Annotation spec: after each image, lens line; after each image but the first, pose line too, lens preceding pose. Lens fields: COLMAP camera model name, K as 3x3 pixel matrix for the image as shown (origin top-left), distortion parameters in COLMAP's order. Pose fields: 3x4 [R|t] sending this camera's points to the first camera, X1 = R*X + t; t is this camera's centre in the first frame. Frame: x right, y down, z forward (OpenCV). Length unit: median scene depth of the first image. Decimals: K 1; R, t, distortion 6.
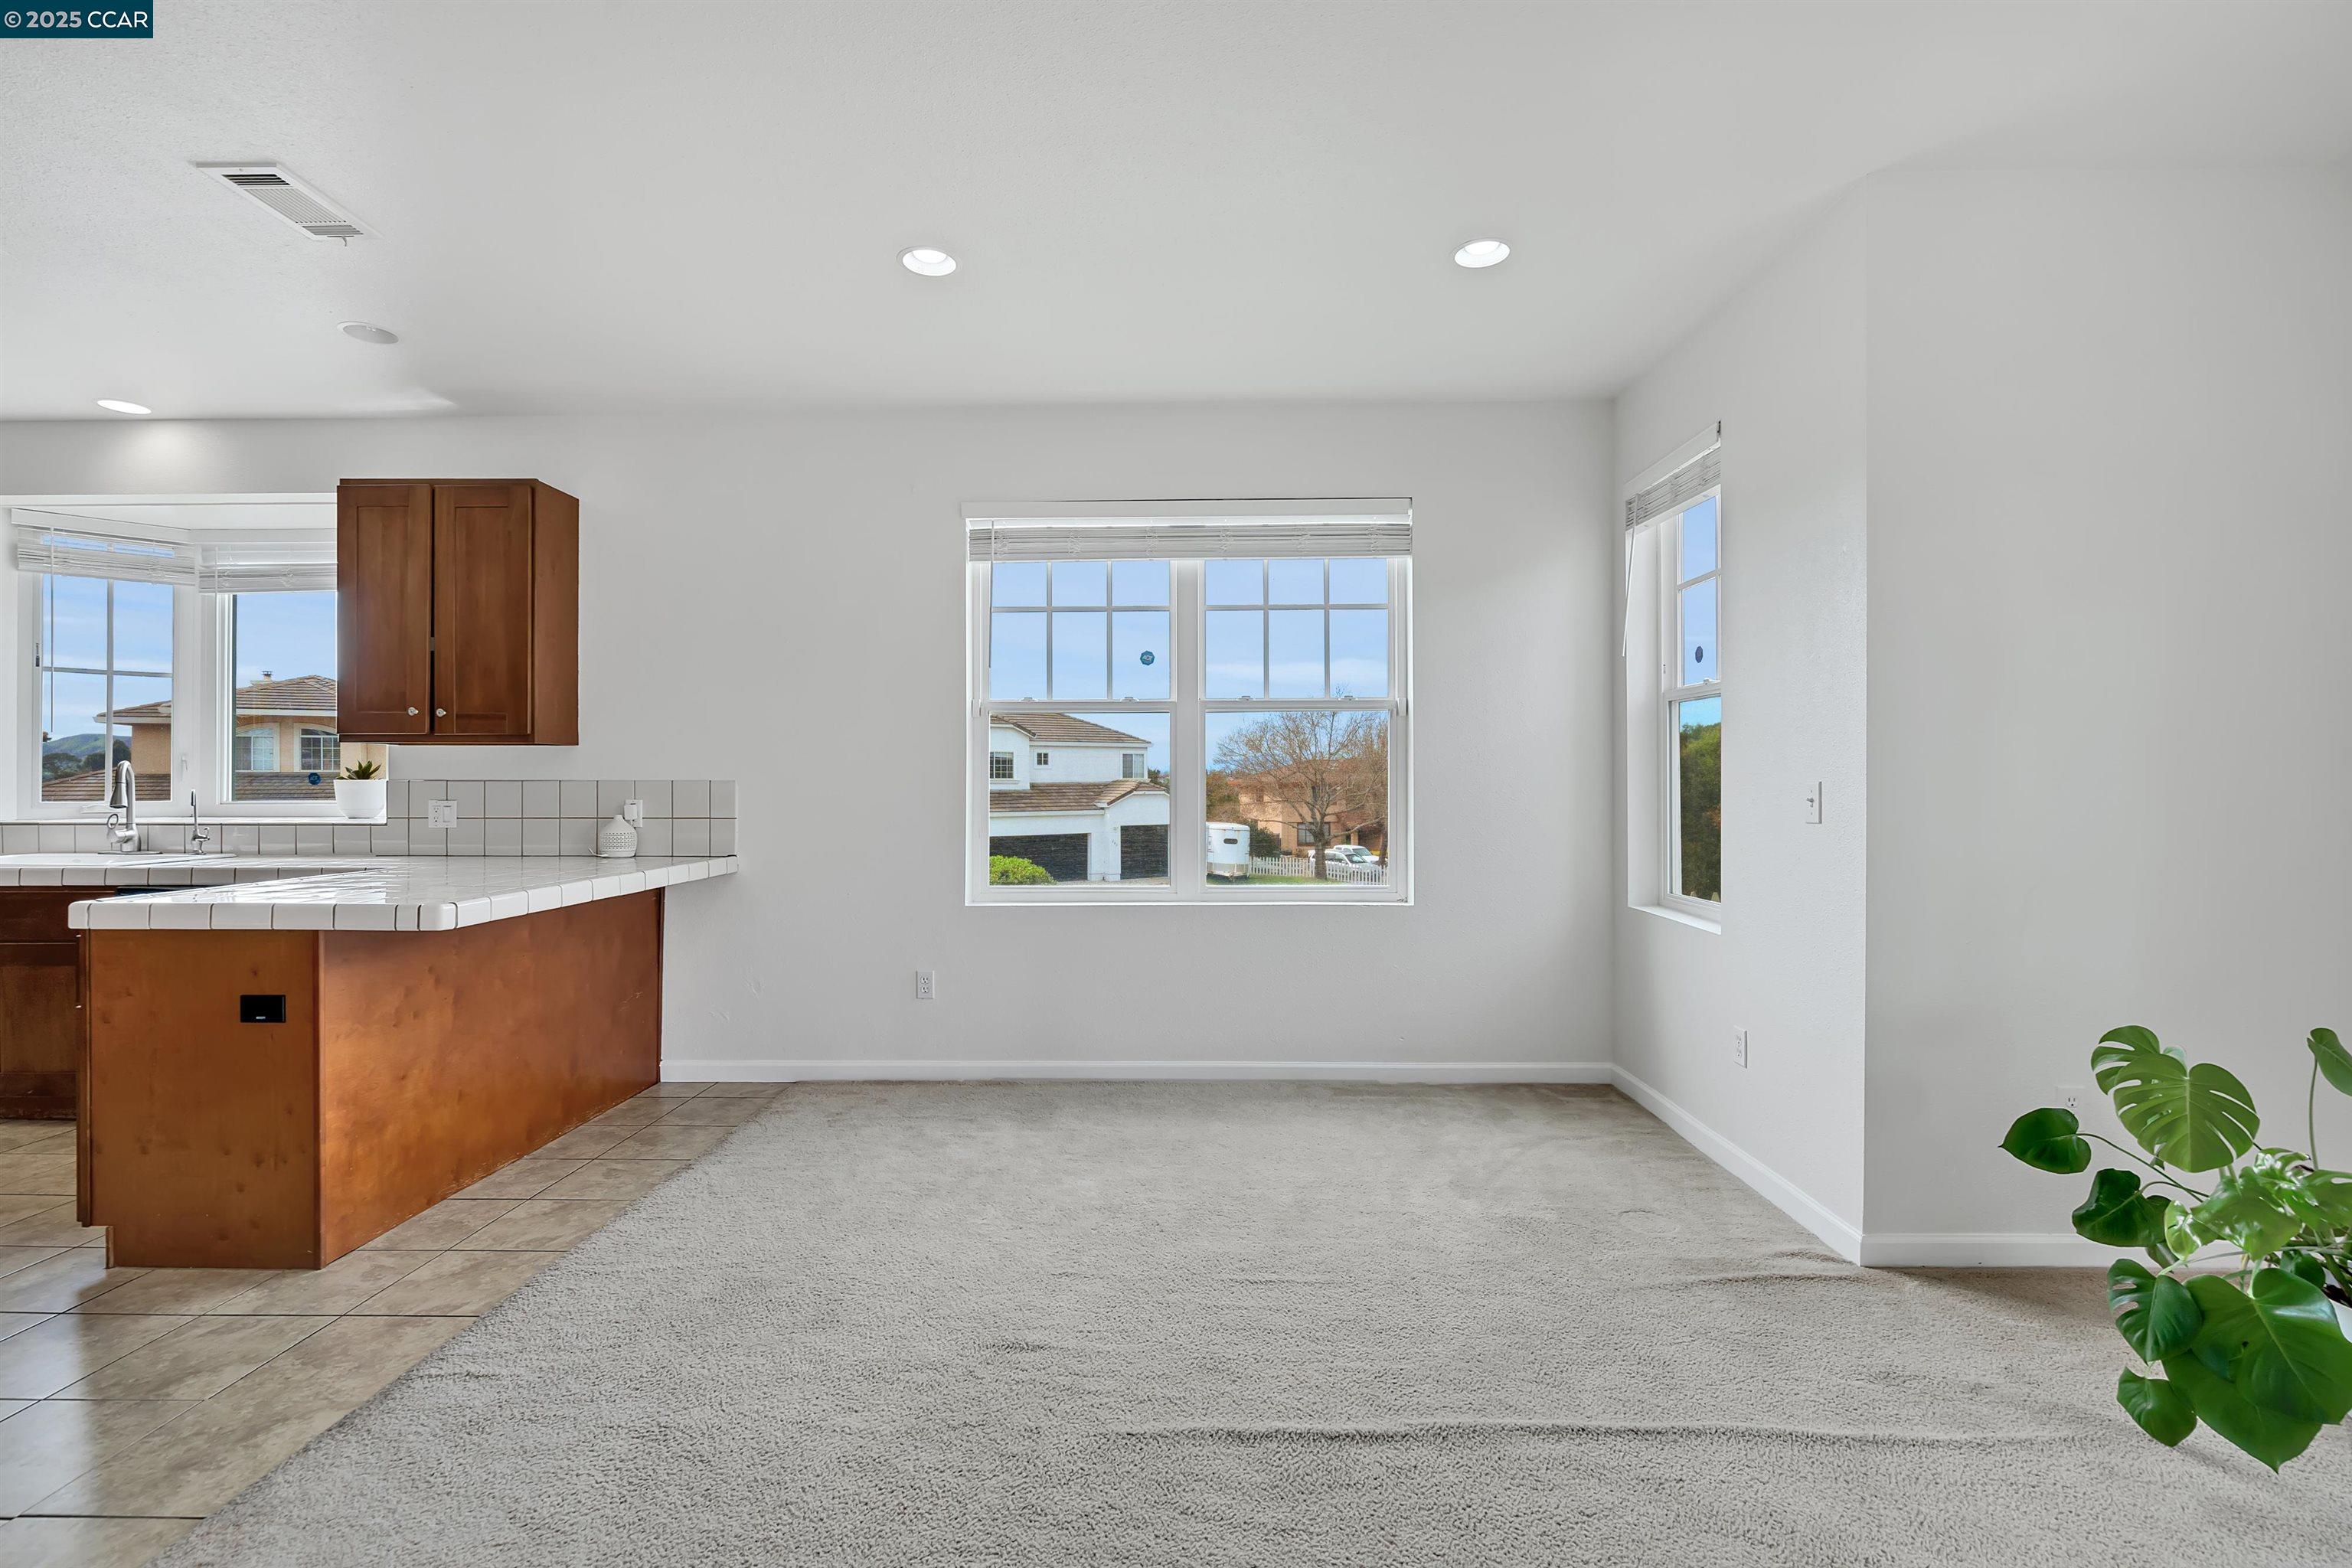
lens RADIAL K [[1054.4, 0, 1177.8], [0, 1054.4, 778.4], [0, 0, 1]] dist [-0.005413, 0.001793]
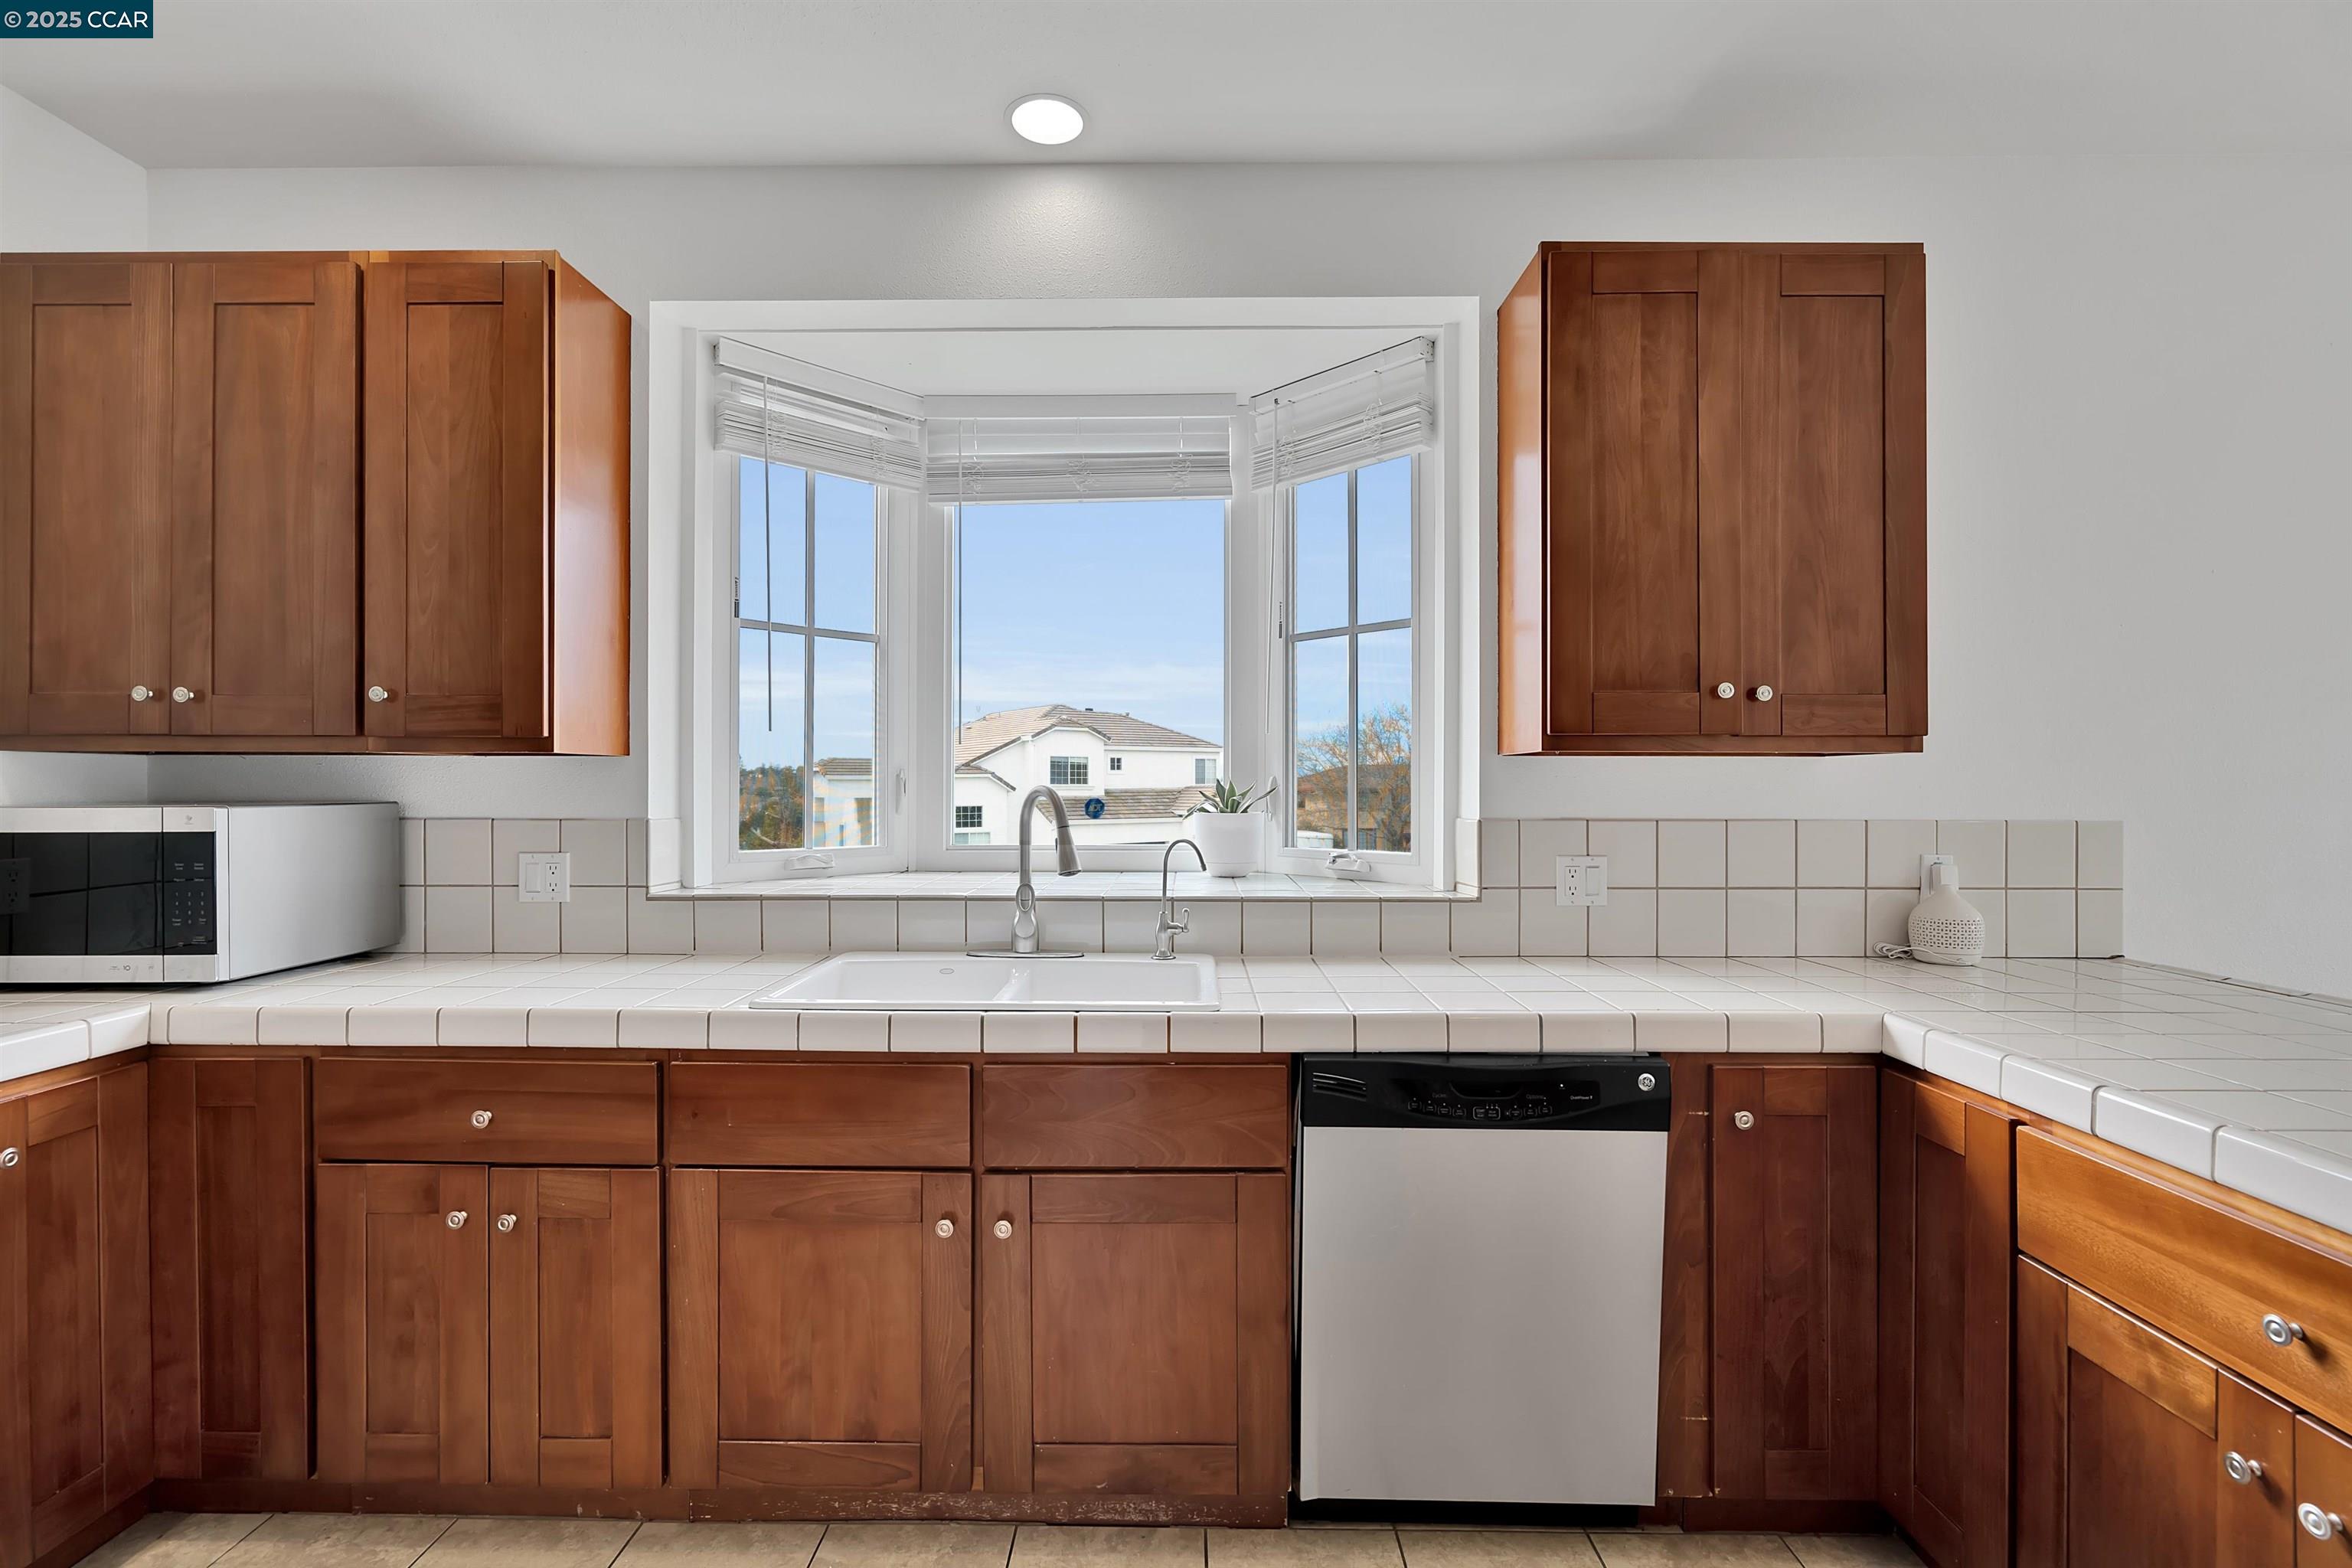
lens RADIAL K [[1054.4, 0, 1166.0], [0, 1054.4, 781.9], [0, 0, 1]] dist [-0.005413, 0.001793]
pose [[0.999892, 0.000066, 0.014718, -0.804342], [-0.000059, 1.000000, -0.000445, -0.015394], [-0.014718, 0.000444, 0.999892, 0.393838]]
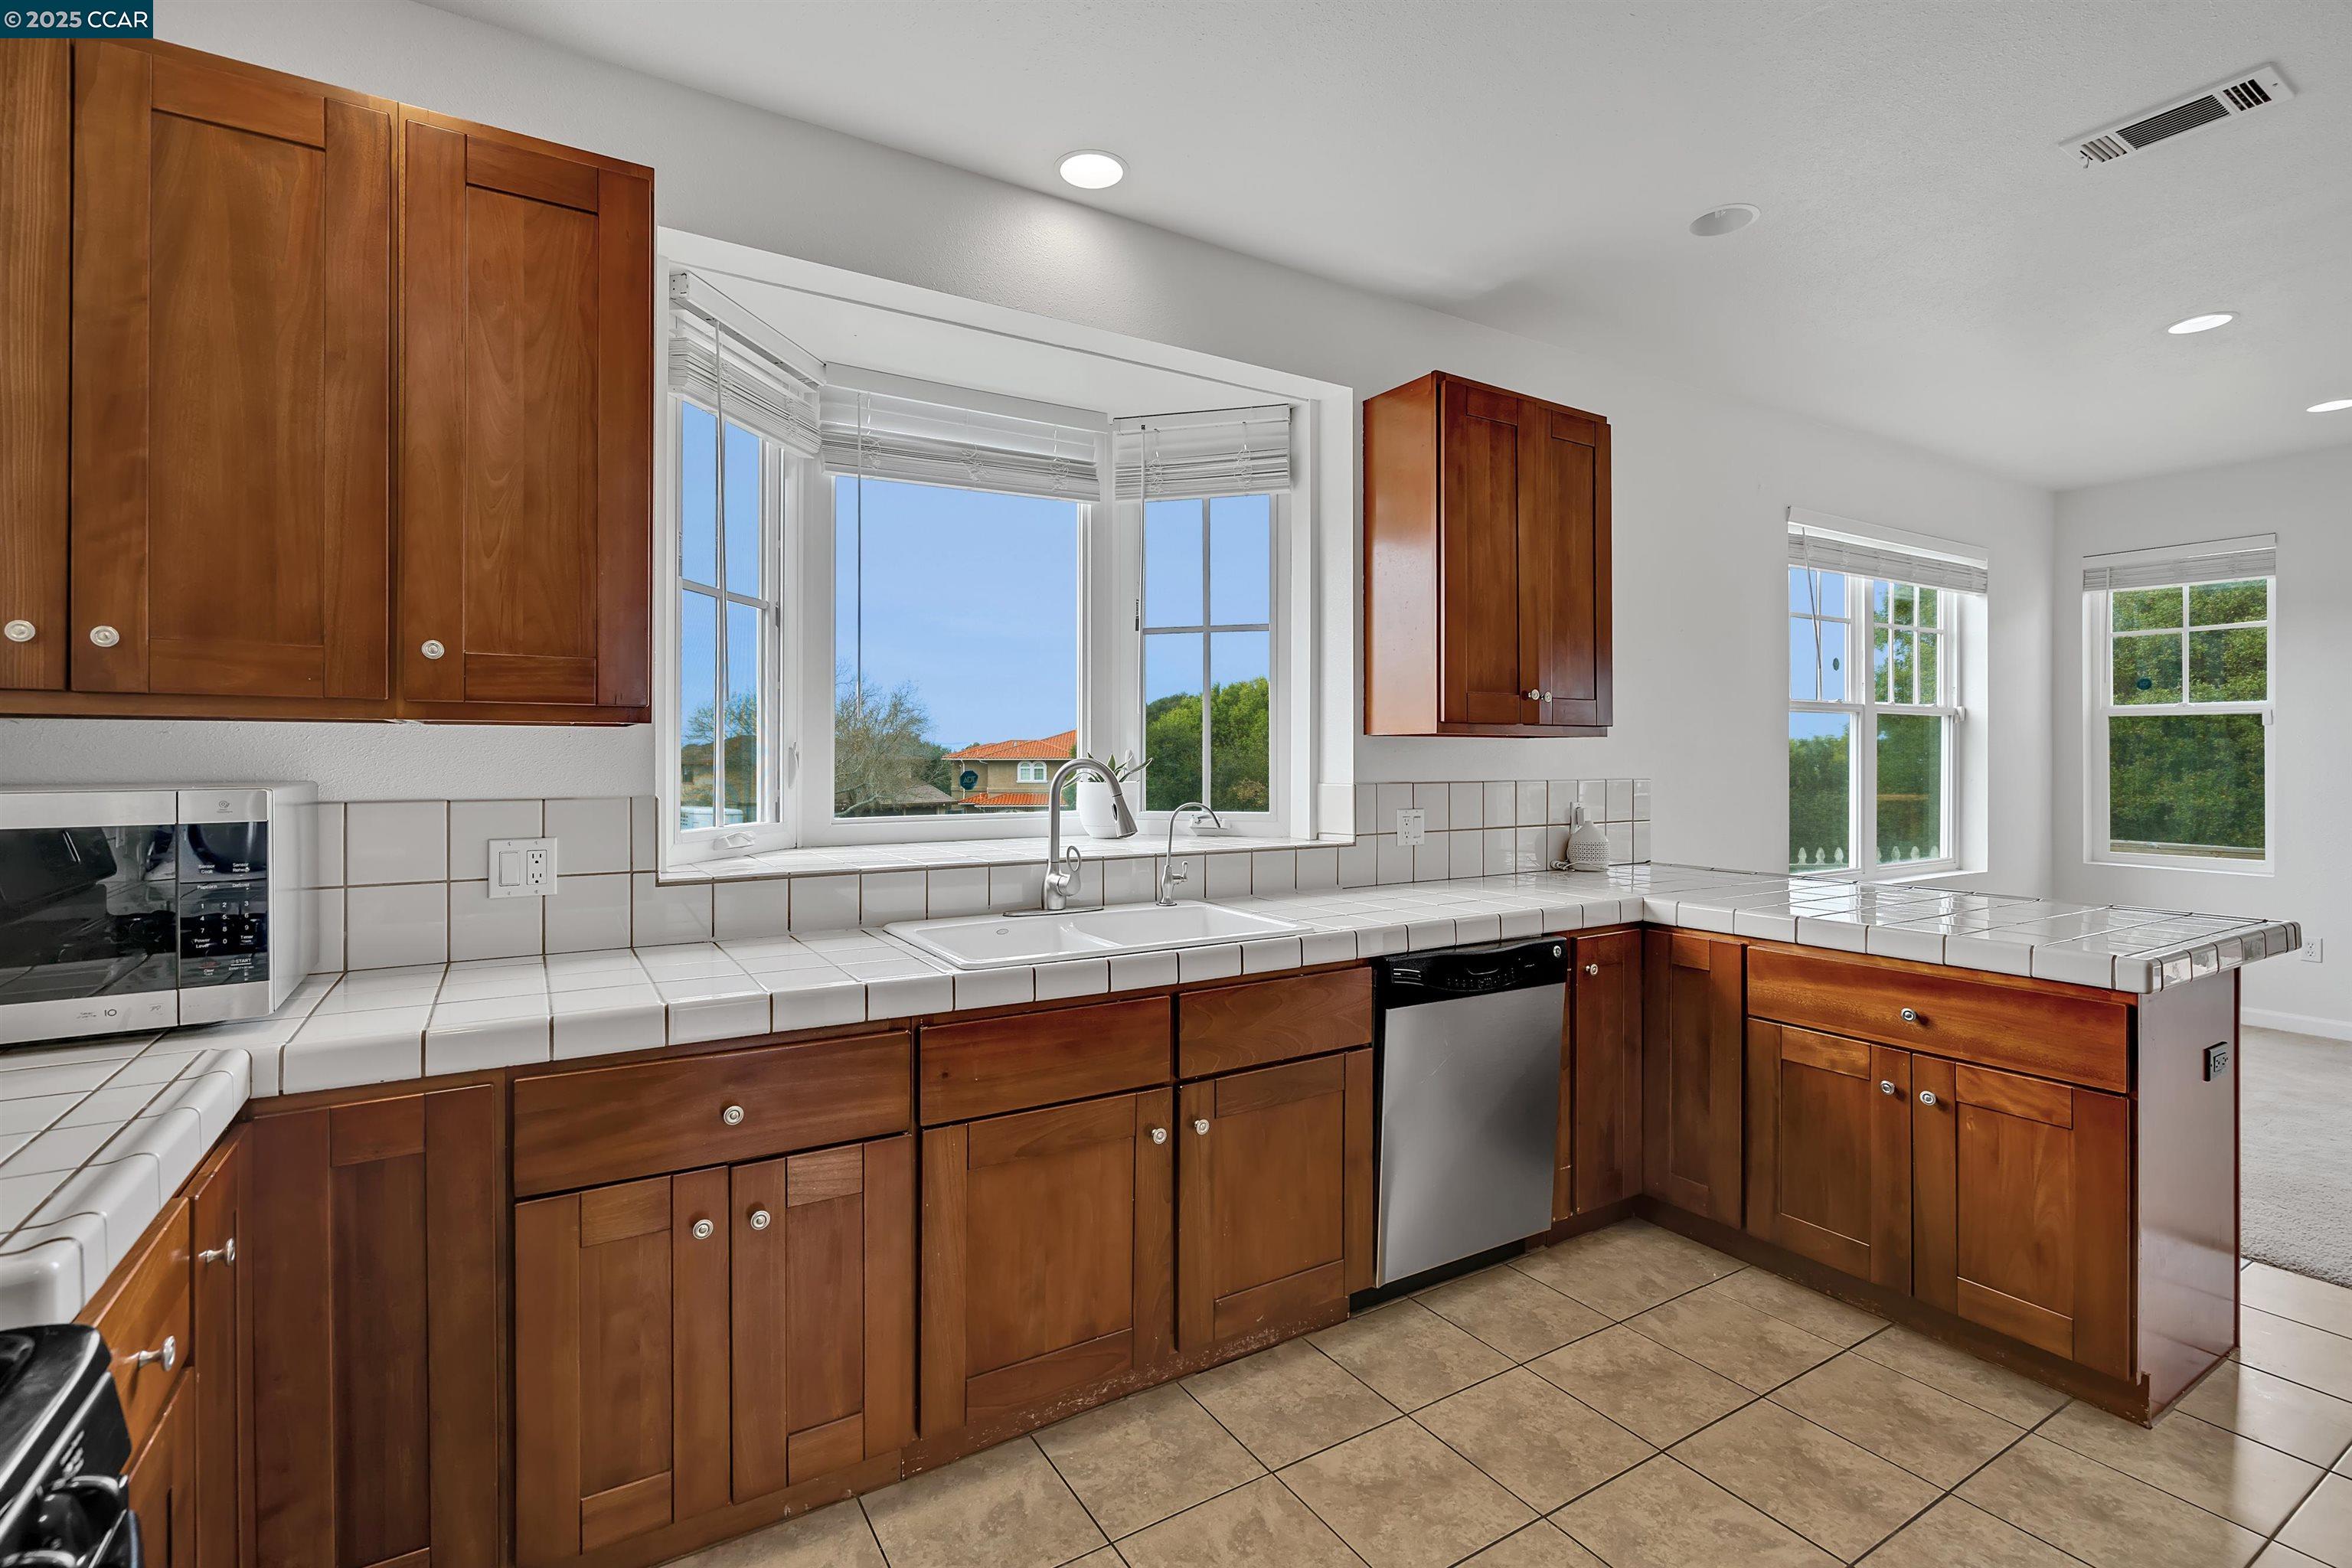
lens RADIAL K [[1054.4, 0, 1172.6], [0, 1054.4, 755.3], [0, 0, 1]] dist [-0.005413, 0.001793]
pose [[0.840247, -0.000689, 0.542203, -1.092099], [0.000164, 0.999999, 0.001015, -0.016181], [-0.542203, -0.000764, 0.840247, 0.396070]]
